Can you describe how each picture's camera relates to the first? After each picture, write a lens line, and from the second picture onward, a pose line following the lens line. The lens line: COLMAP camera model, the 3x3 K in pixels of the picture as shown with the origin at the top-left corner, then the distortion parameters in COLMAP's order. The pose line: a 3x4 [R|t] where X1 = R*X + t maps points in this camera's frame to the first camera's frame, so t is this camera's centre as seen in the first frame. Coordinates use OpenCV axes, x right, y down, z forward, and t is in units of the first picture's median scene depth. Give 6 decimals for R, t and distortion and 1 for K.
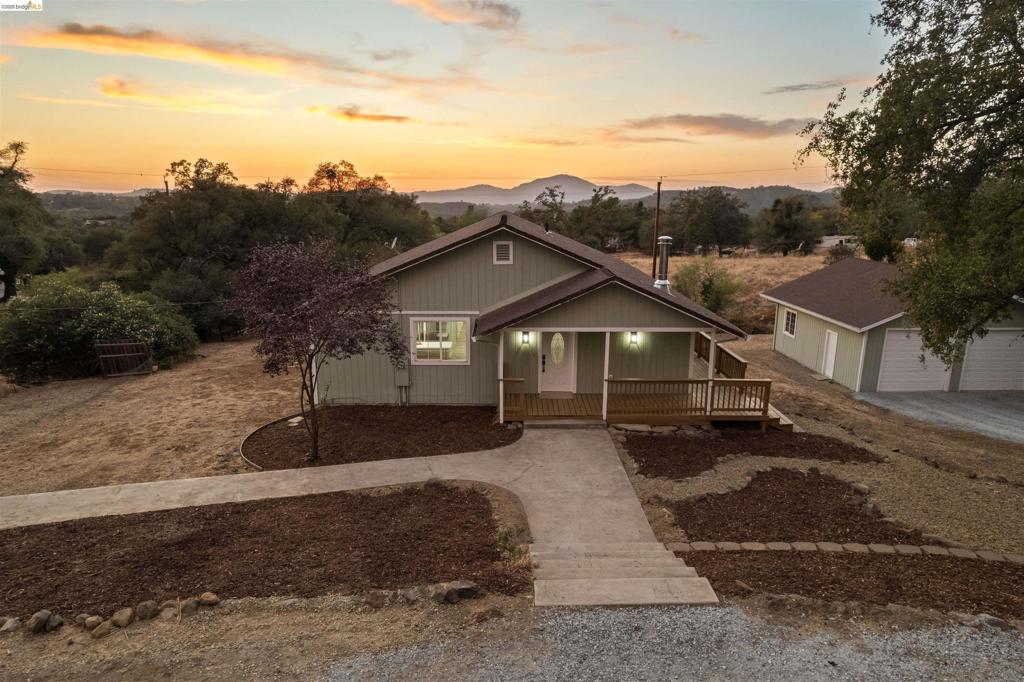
lens RADIAL K [[661.4, 0, 511.5], [0, 661.4, 353.5], [0, 0, 1]] dist [-0.043176, 0.000480]
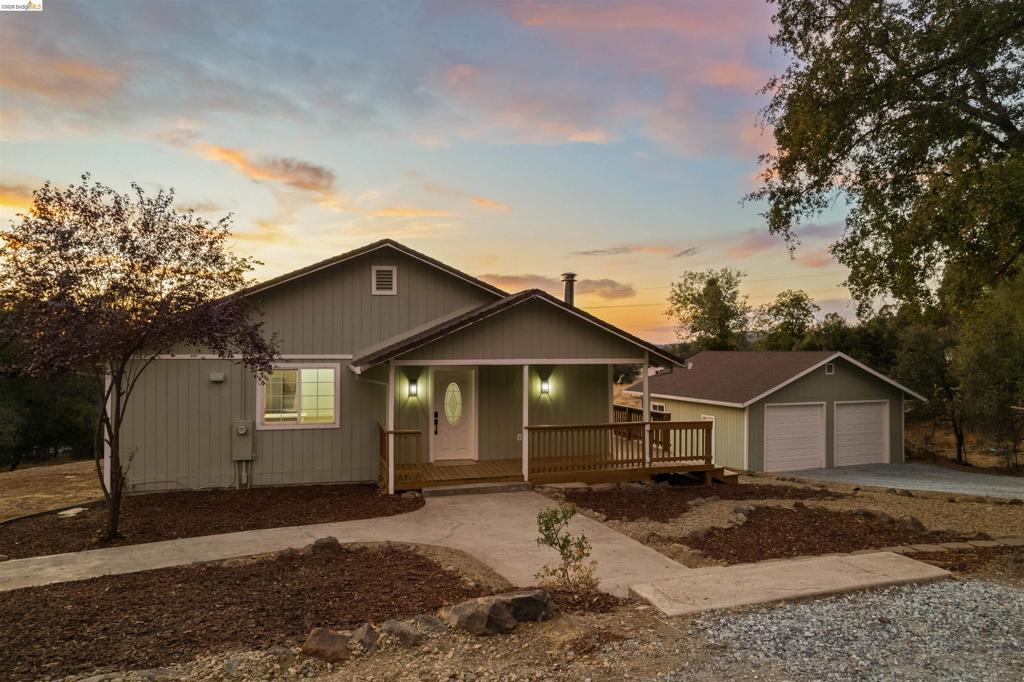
lens RADIAL K [[676.0, 0, 515.7], [0, 676.0, 326.6], [0, 0, 1]] dist [-0.076551, 0.068570]
pose [[0.959334, 0.006665, 0.282195, -0.094539], [0.070471, 0.962410, -0.262299, 0.132603], [-0.273336, 0.271519, 0.922803, 0.230009]]
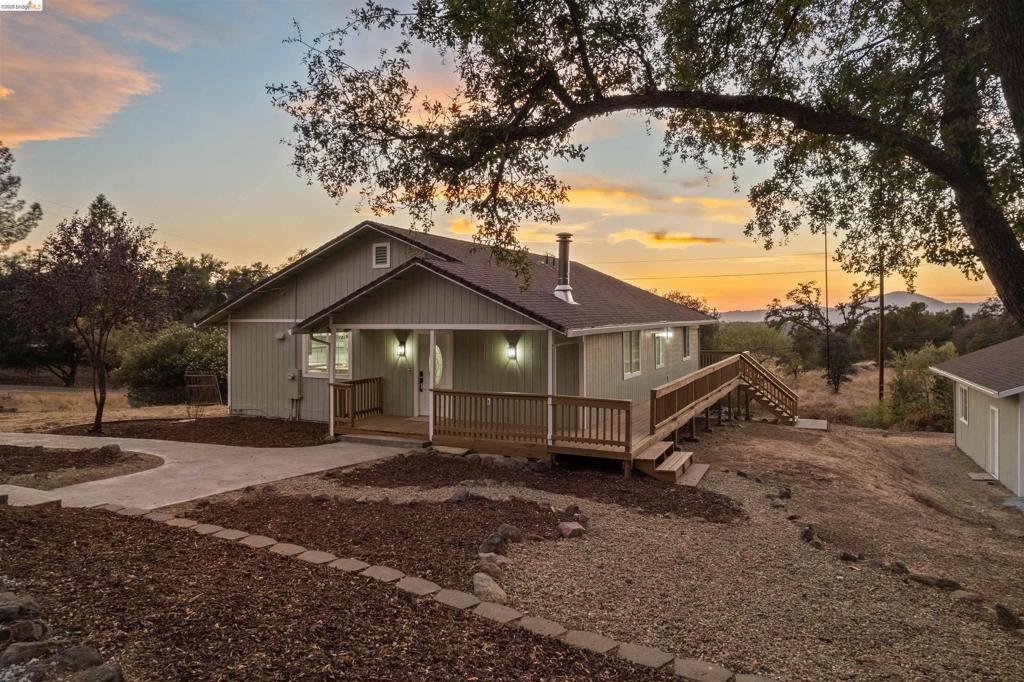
lens RADIAL K [[676.6, 0, 509.9], [0, 676.6, 302.4], [0, 0, 1]] dist [-0.035916, 0.000003]
pose [[0.894693, -0.015077, -0.446428, 0.598752], [-0.099720, 0.967465, -0.232524, 0.119200], [0.435409, 0.252555, 0.864080, 0.289607]]
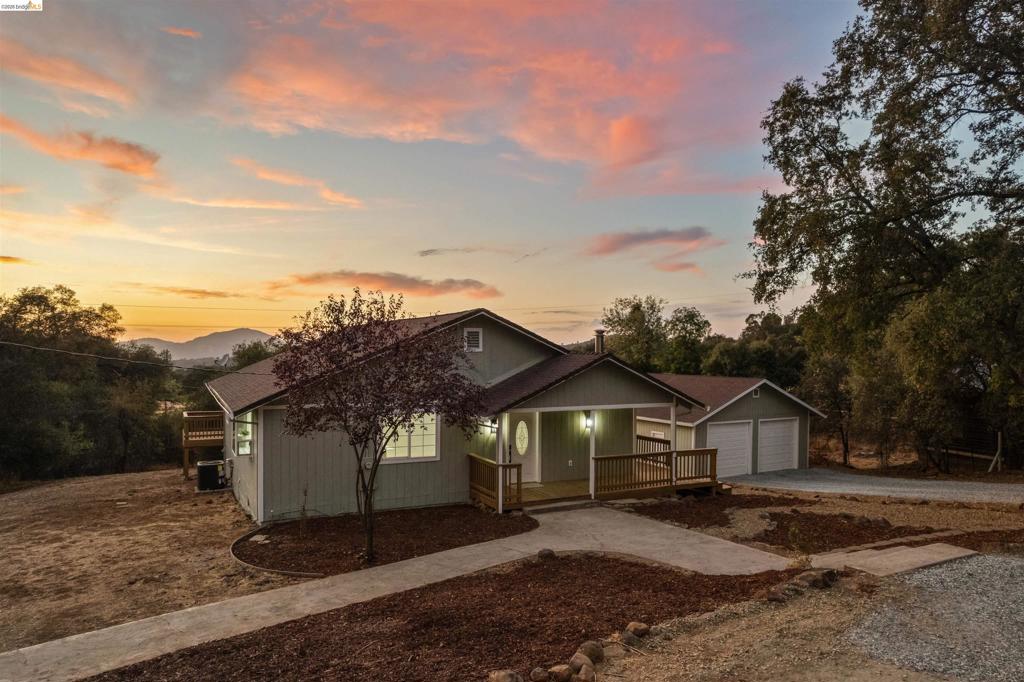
lens RADIAL K [[681.8, 0, 512.0], [0, 681.8, 341.0], [0, 0, 1]] dist [-0.075301, 0.071981]
pose [[0.893190, 0.009642, 0.449577, -0.437275], [0.102756, 0.968941, -0.224931, 0.087274], [-0.437782, 0.247103, 0.864458, 0.103934]]
